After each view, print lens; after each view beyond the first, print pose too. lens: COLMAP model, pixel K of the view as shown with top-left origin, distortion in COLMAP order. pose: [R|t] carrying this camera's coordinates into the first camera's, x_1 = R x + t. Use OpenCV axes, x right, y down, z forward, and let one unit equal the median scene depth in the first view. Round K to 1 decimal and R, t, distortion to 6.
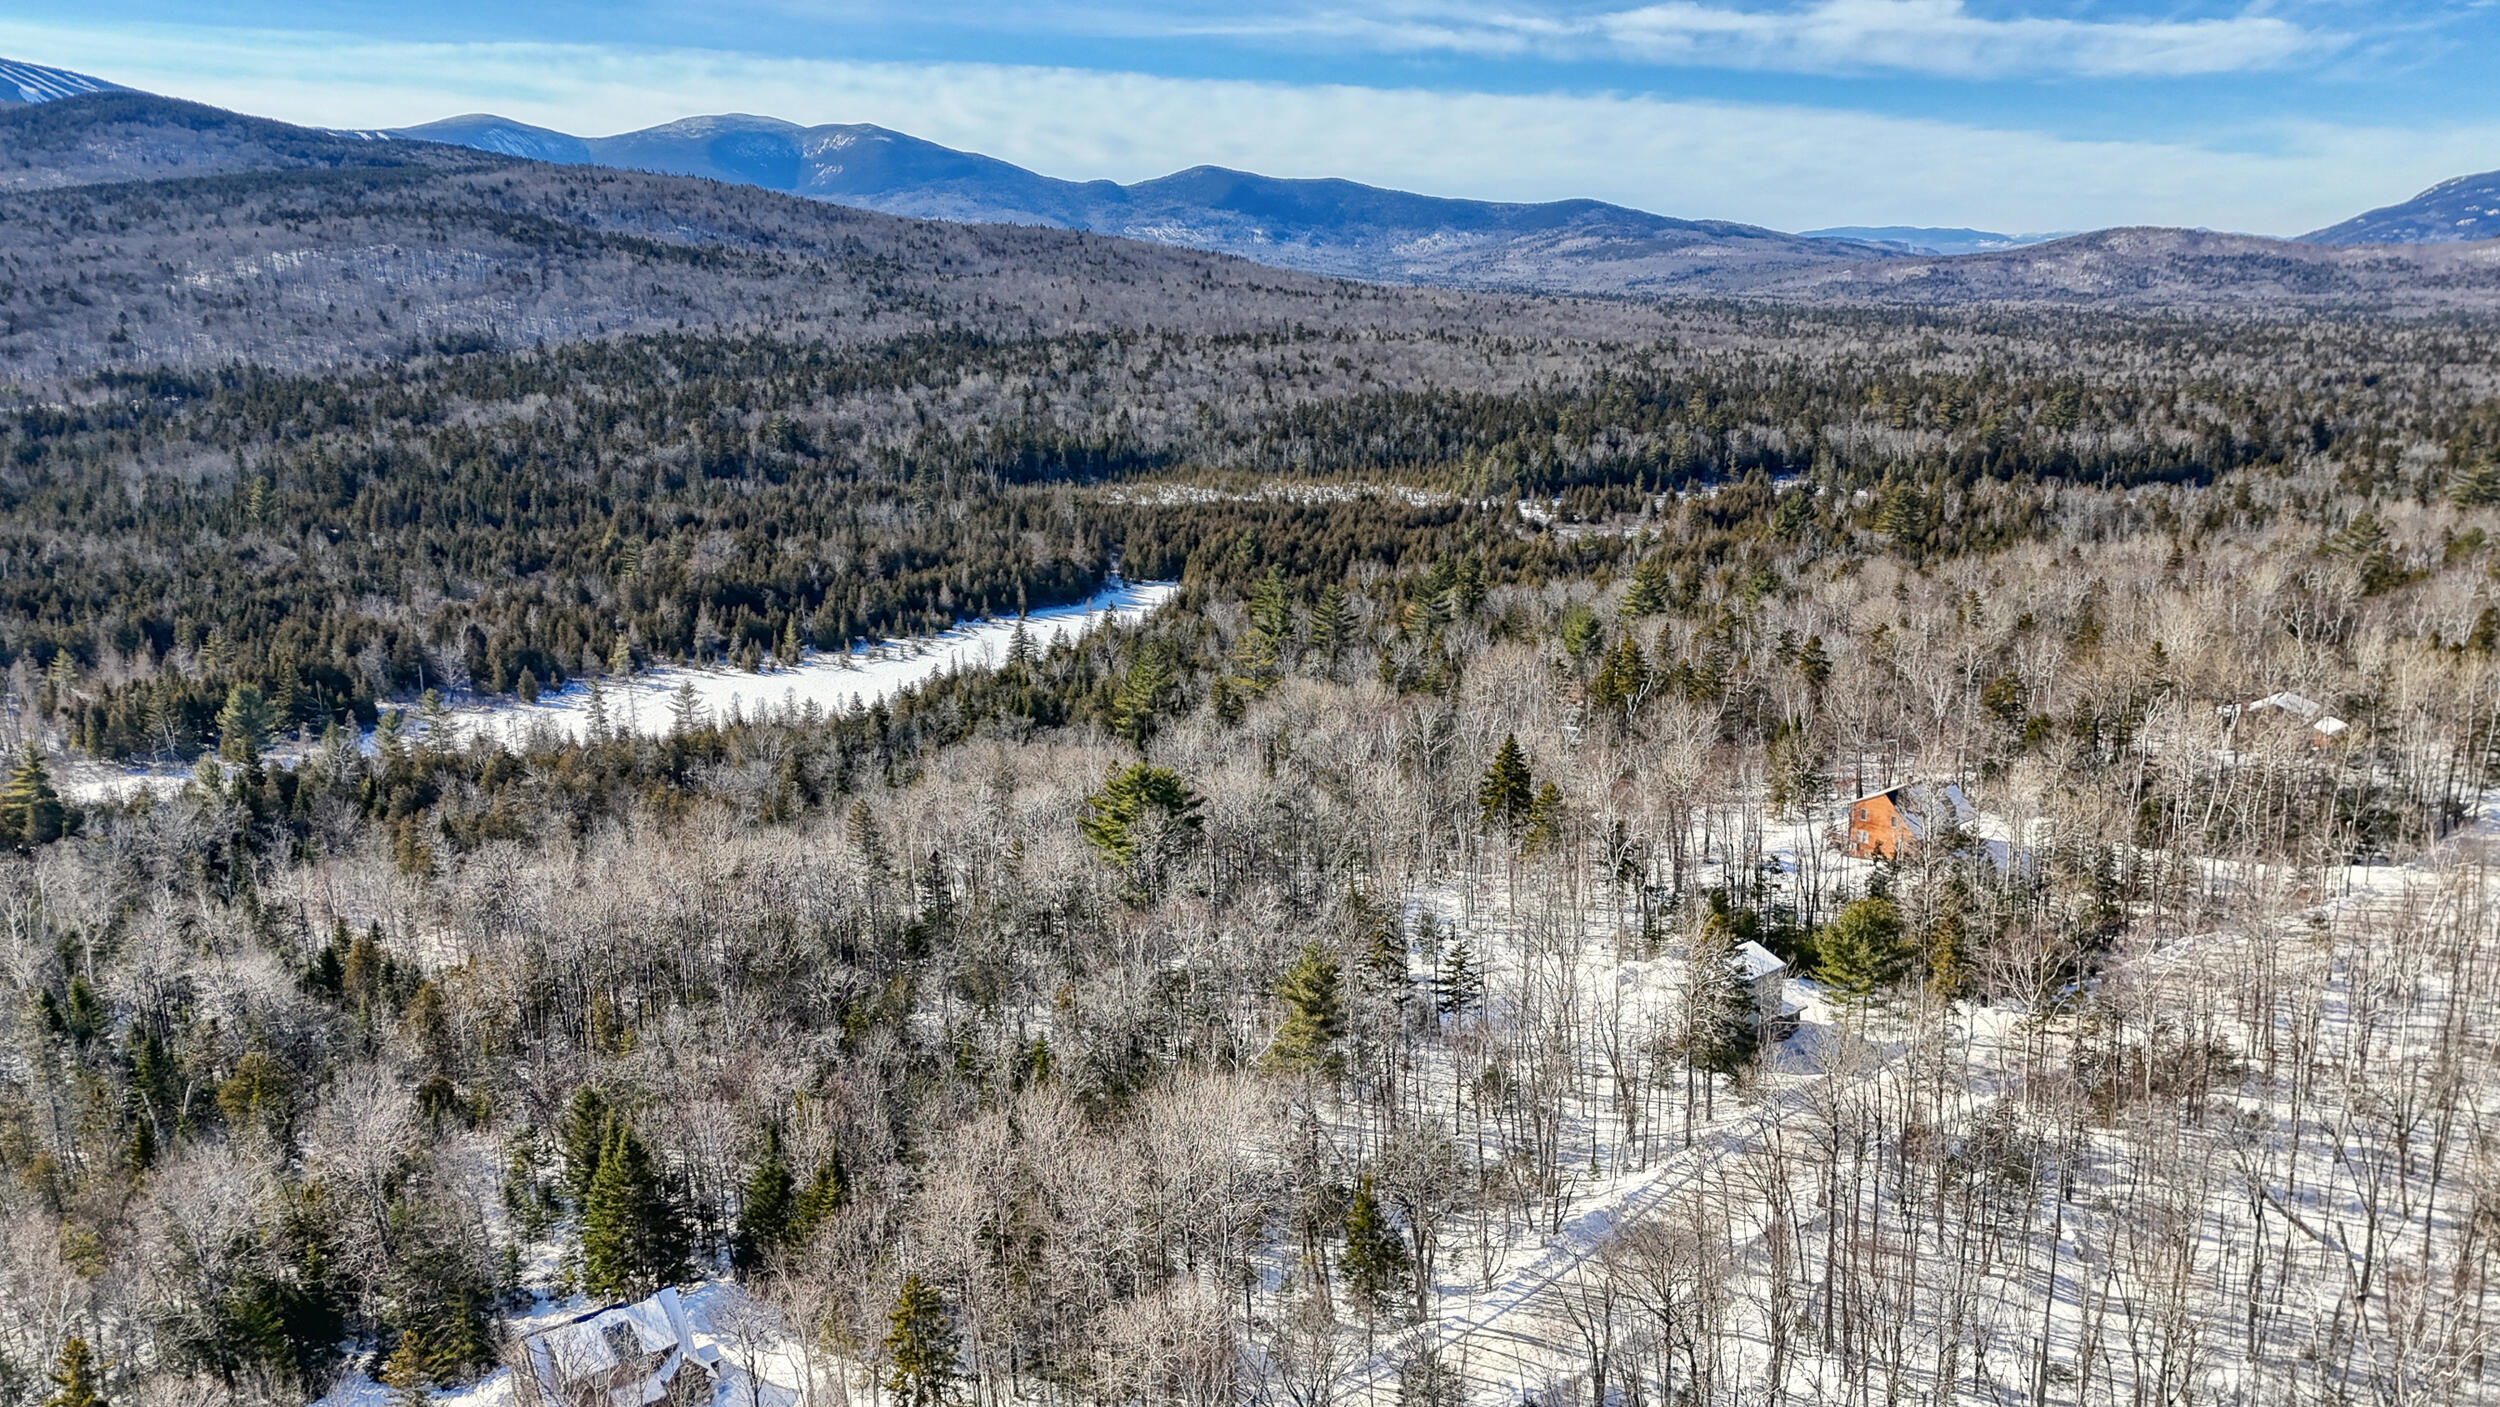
lens RADIAL K [[1858.5, 0, 1250.0], [0, 1858.5, 703.5], [0, 0, 1]] dist [0.084619, -0.068991]
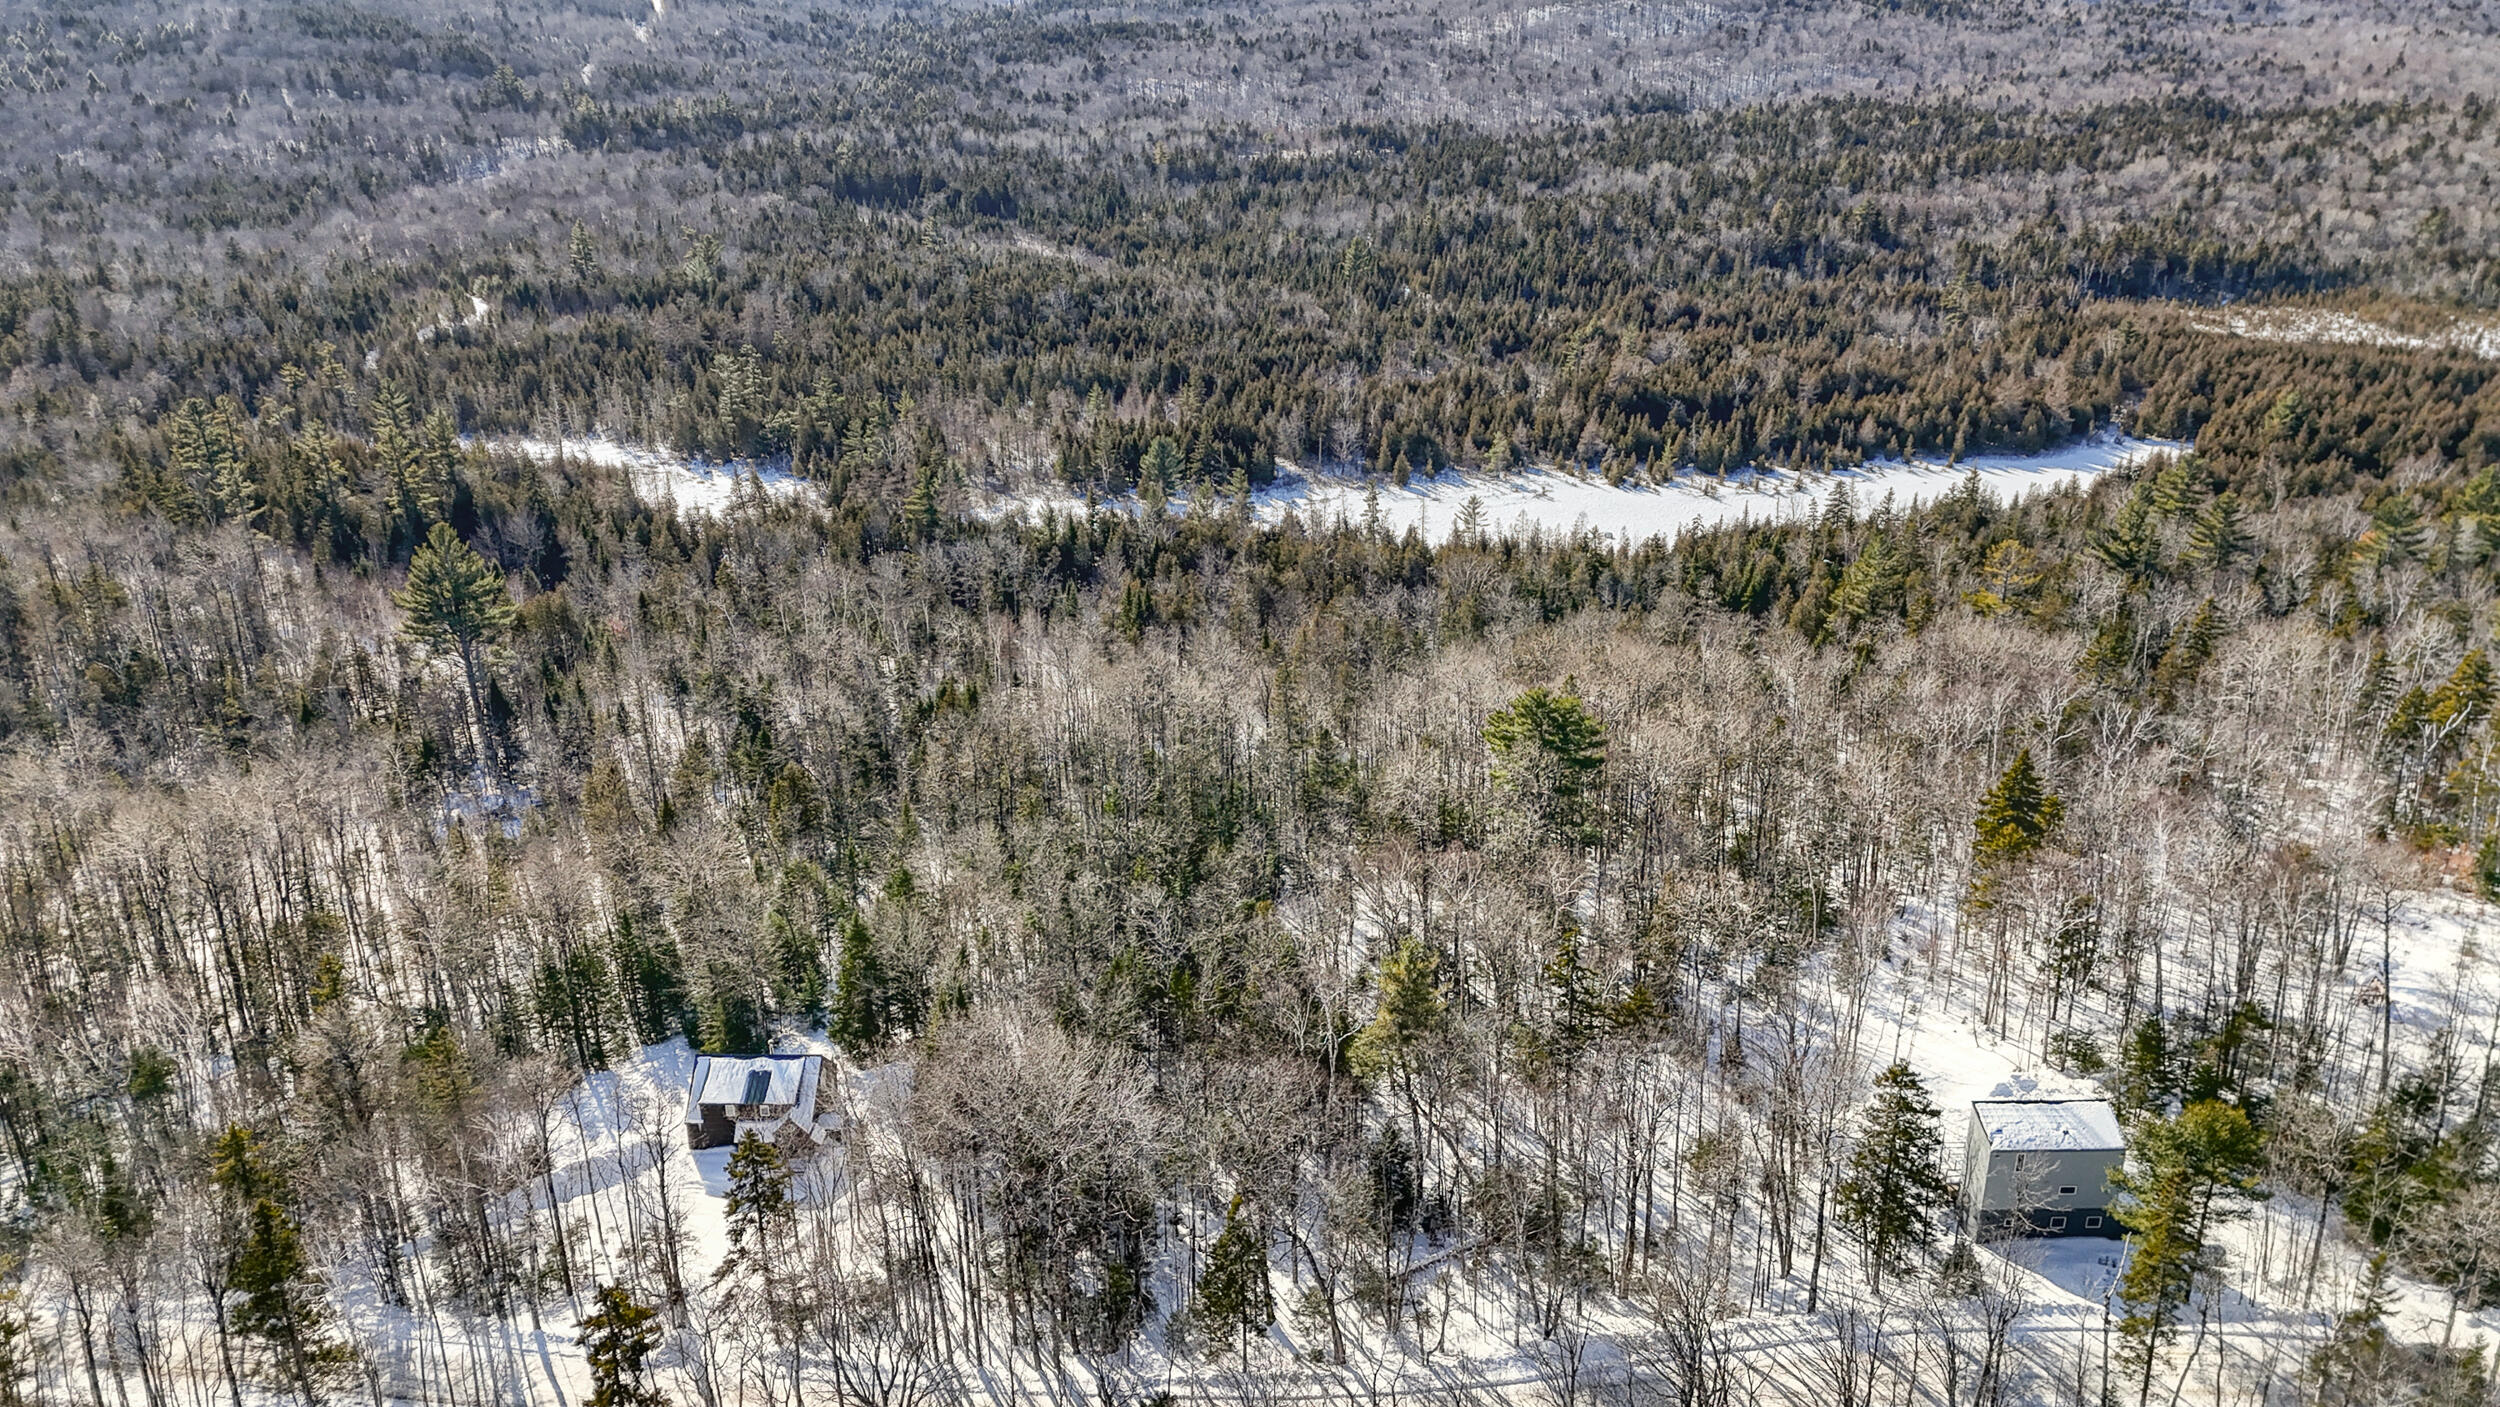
lens RADIAL K [[1858.5, 0, 1250.0], [0, 1858.5, 703.5], [0, 0, 1]] dist [0.084619, -0.068991]
pose [[0.792729, 0.219910, -0.568525, 0.309812], [-0.146178, 0.974025, 0.172935, -0.086831], [0.591788, -0.053984, 0.804284, 0.153564]]
